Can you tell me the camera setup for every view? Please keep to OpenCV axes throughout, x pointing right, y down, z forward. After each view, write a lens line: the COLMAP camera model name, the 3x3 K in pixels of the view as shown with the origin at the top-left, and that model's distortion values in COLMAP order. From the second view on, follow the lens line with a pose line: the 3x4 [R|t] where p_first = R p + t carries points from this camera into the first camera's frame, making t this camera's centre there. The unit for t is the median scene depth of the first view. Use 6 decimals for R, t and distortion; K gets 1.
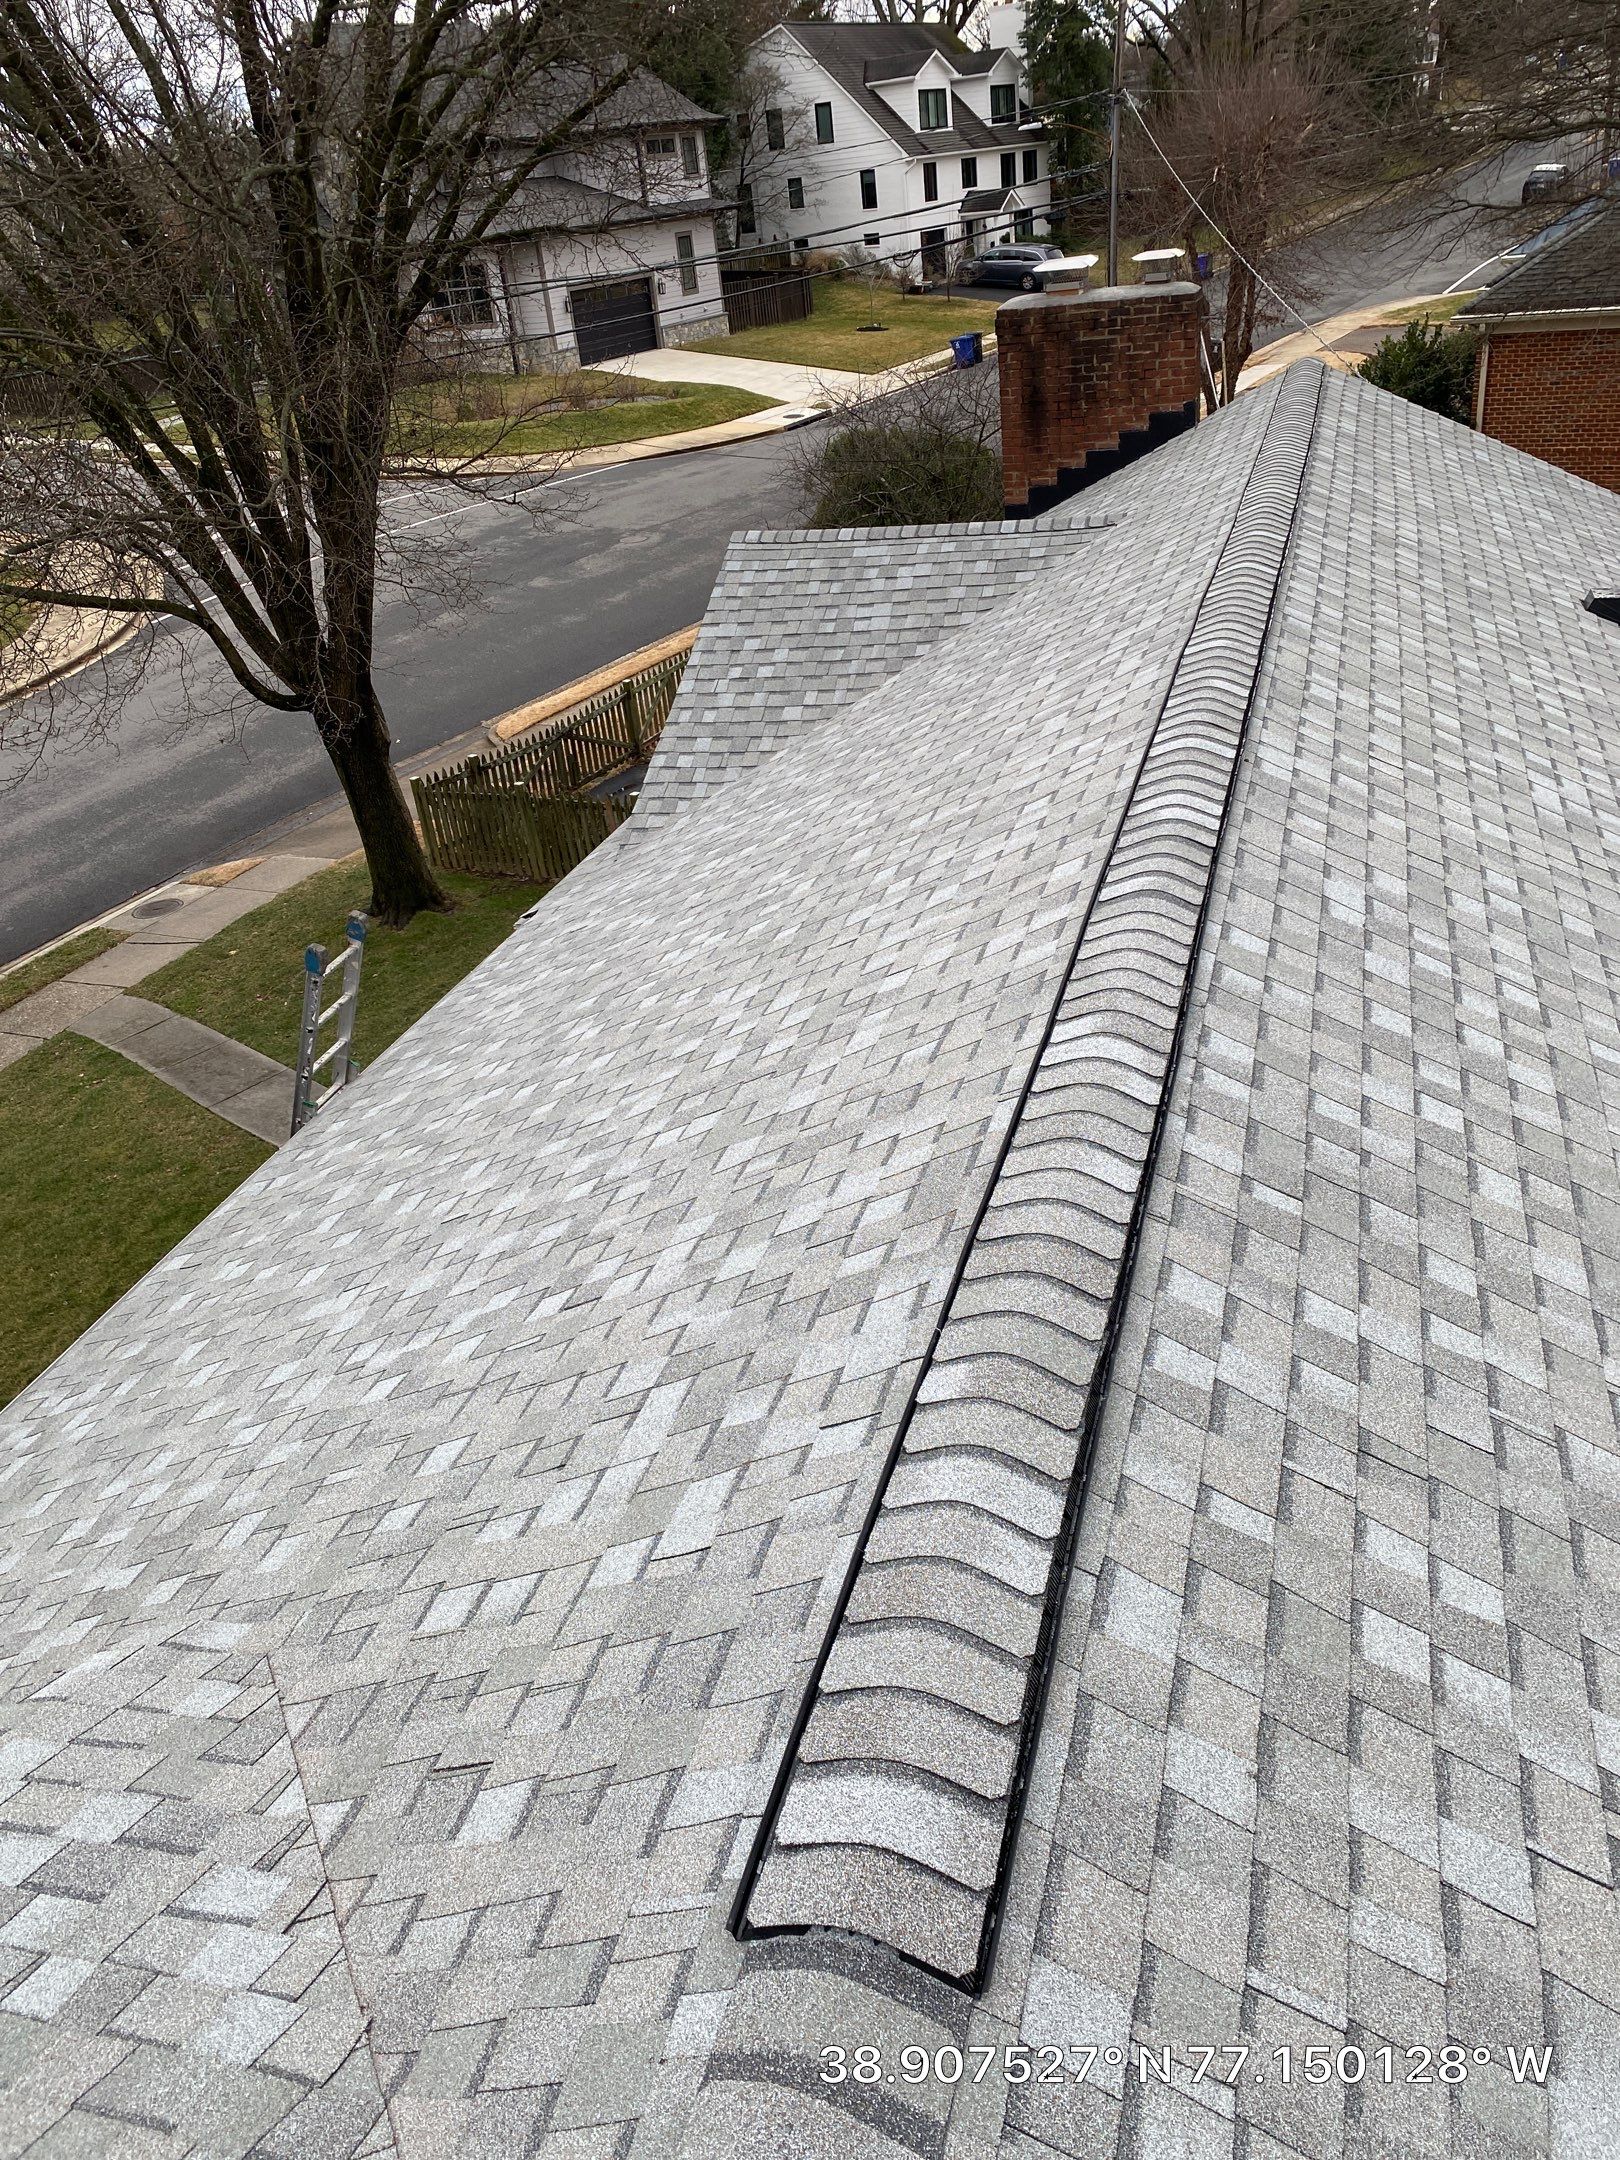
lens RADIAL K [[1655.6, 0, 810.0], [0, 1655.6, 1080.0], [0, 0, 1]] dist [0.009203, 0.004662]
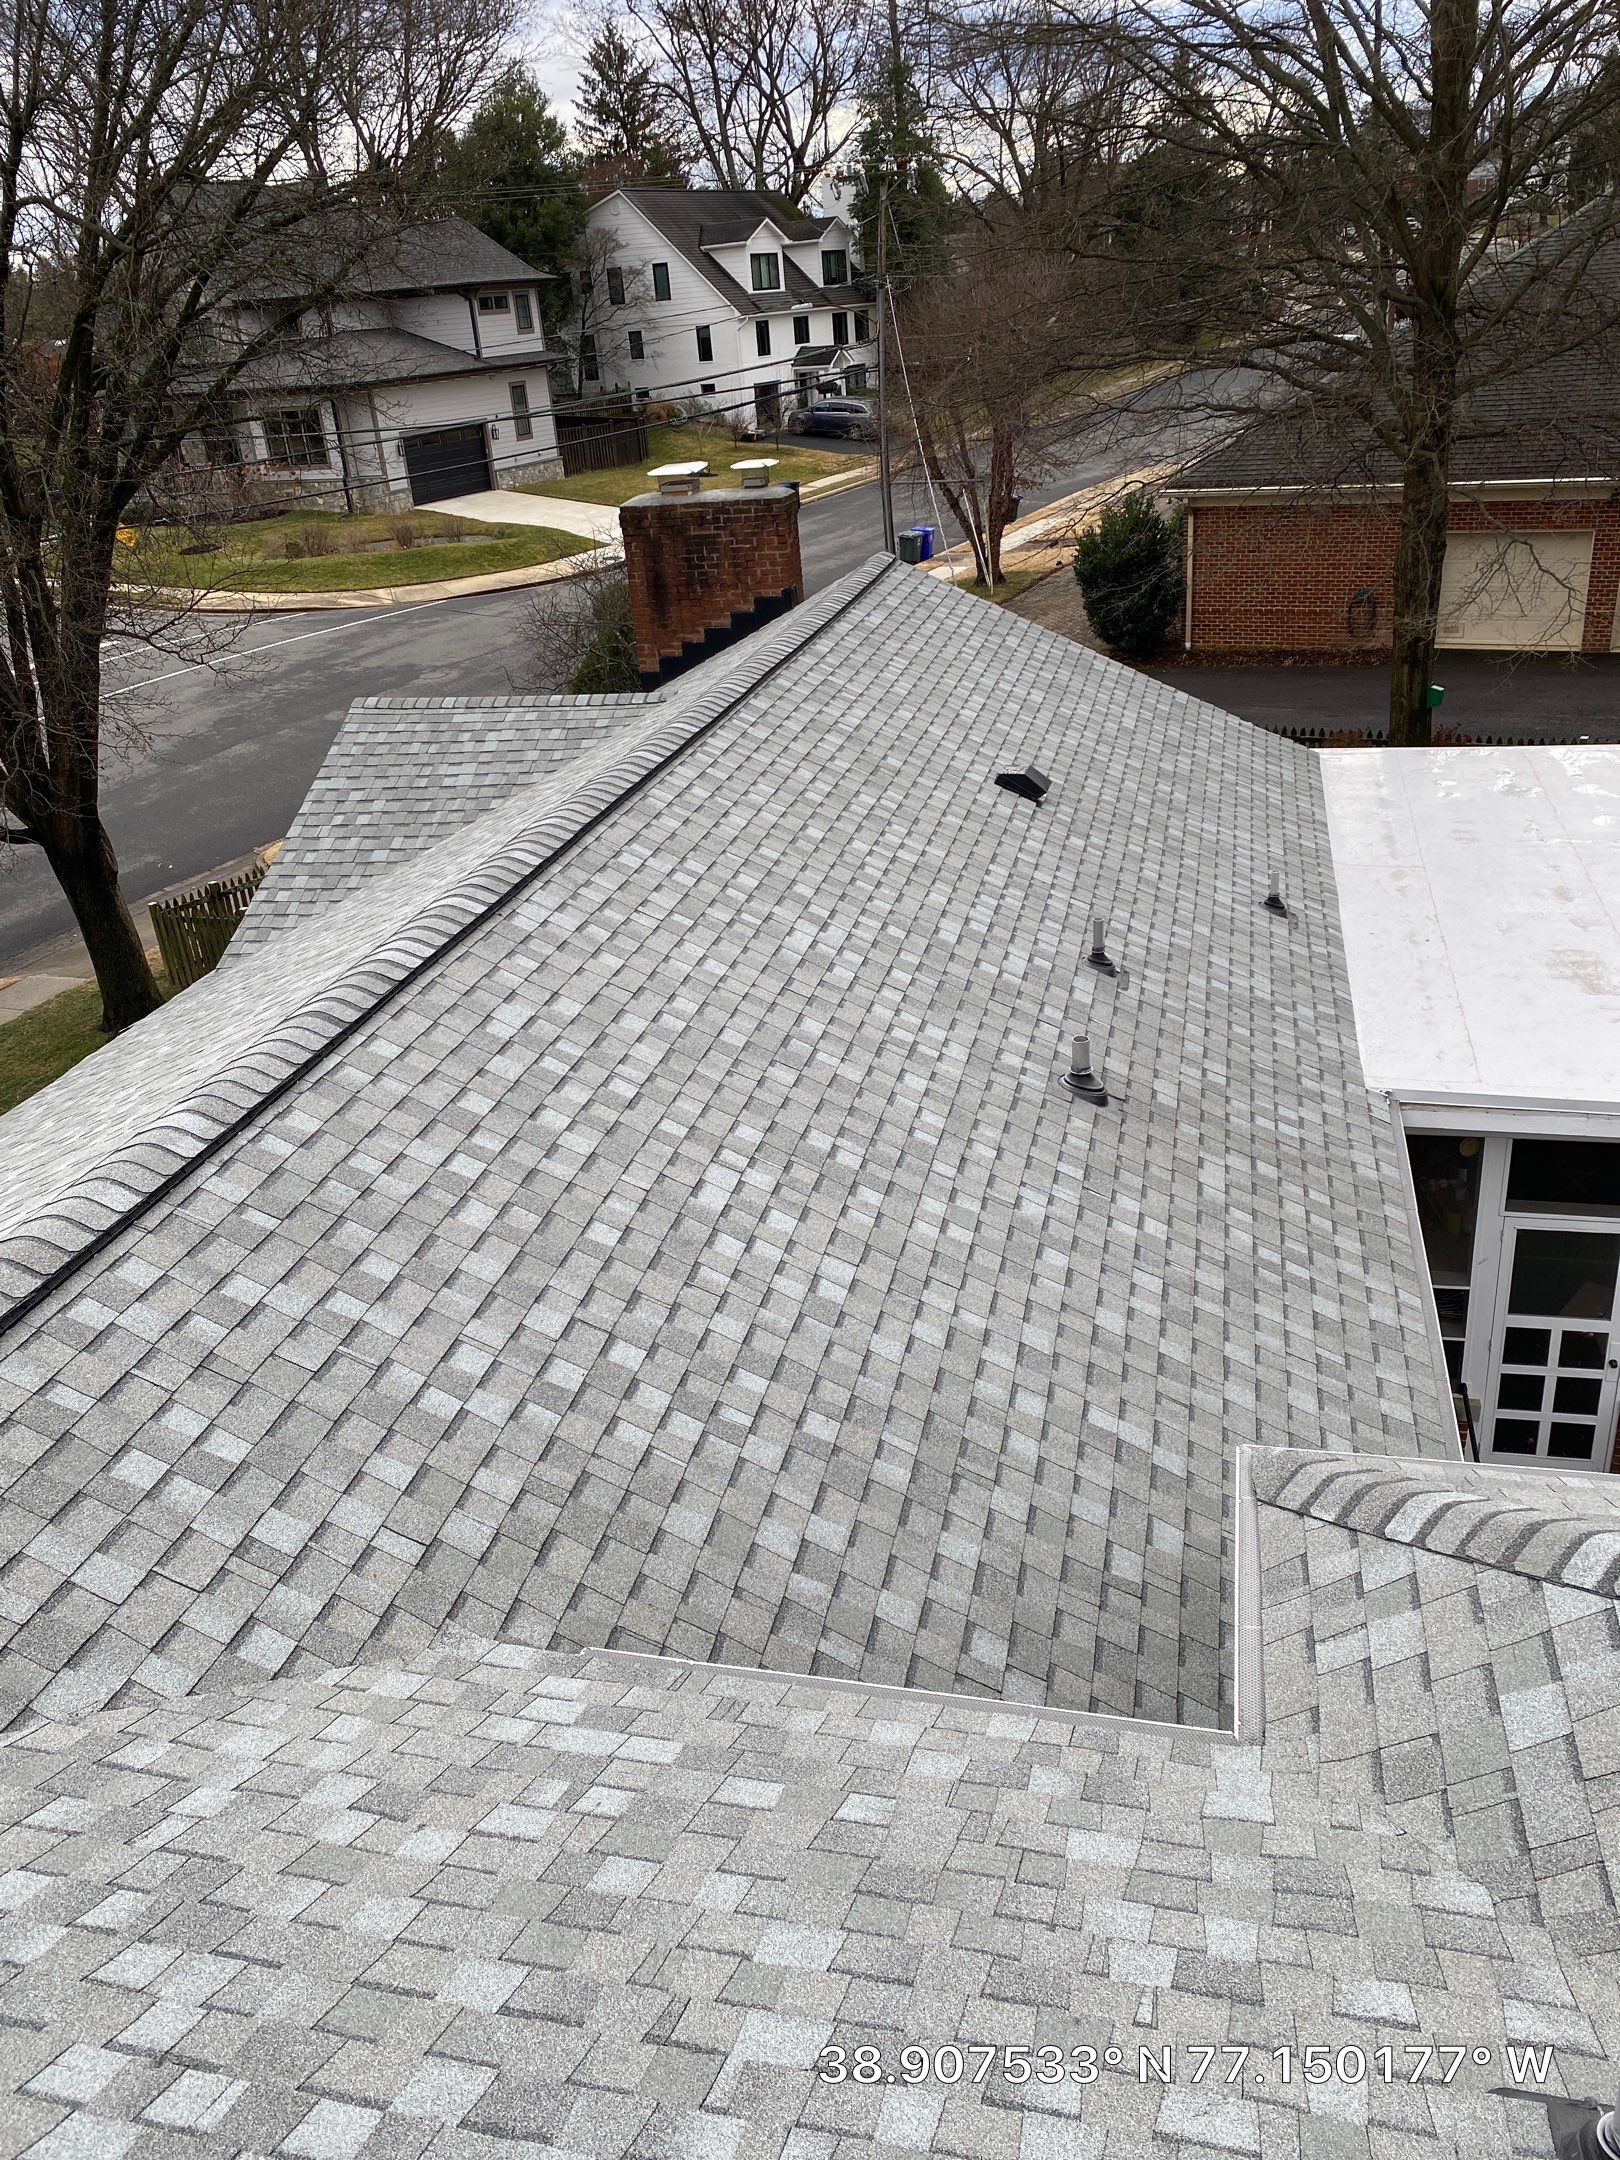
lens RADIAL K [[1686.0, 0, 963.3], [0, 1686.0, 1152.4], [0, 0, 1]] dist [0.104976, -0.197406]
pose [[0.997889, -0.004696, 0.064770, 0.304777], [0.006176, 0.999724, -0.022683, 0.018962], [-0.064645, 0.023035, 0.997642, -0.220642]]
